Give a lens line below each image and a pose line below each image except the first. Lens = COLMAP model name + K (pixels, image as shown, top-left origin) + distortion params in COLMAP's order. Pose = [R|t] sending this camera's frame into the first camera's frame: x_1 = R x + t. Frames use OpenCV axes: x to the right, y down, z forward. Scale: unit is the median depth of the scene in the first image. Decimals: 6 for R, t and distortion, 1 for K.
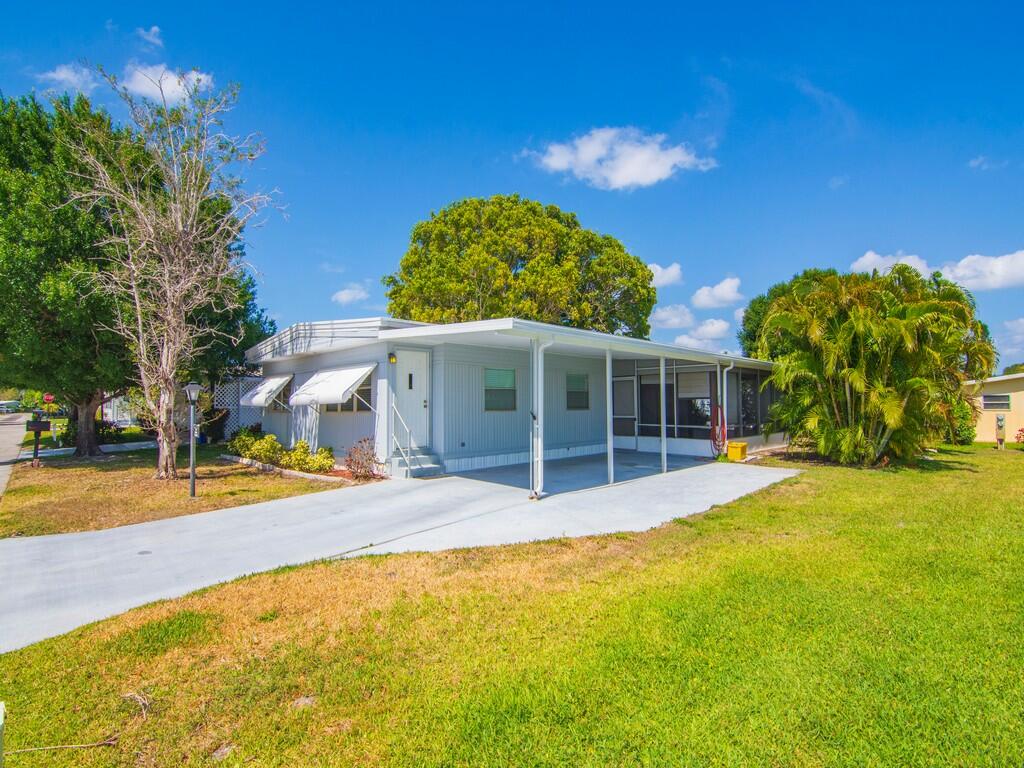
lens RADIAL K [[510.1, 0, 510.8], [0, 510.1, 381.8], [0, 0, 1]] dist [-0.011129, -0.005664]
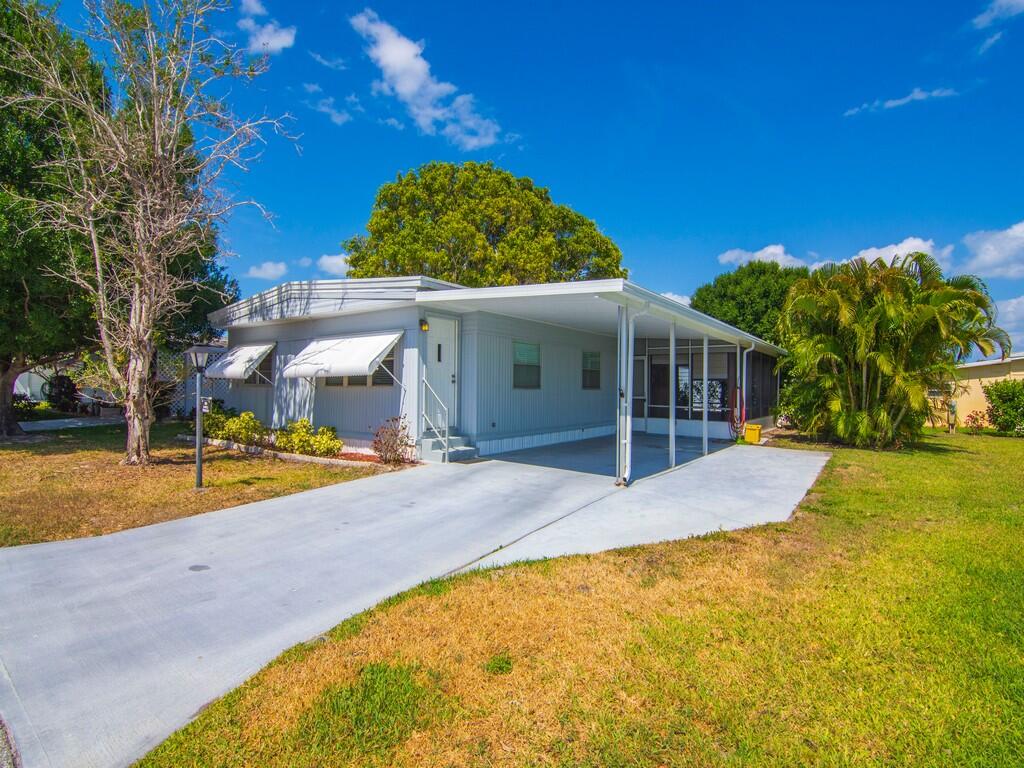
lens RADIAL K [[510.1, 0, 515.7], [0, 510.1, 382.3], [0, 0, 1]] dist [-0.011129, -0.005664]
pose [[0.988112, 0.019497, 0.152498, -0.194443], [-0.025086, 0.999079, 0.034812, 0.015636], [-0.151678, -0.038223, 0.987691, 0.106494]]
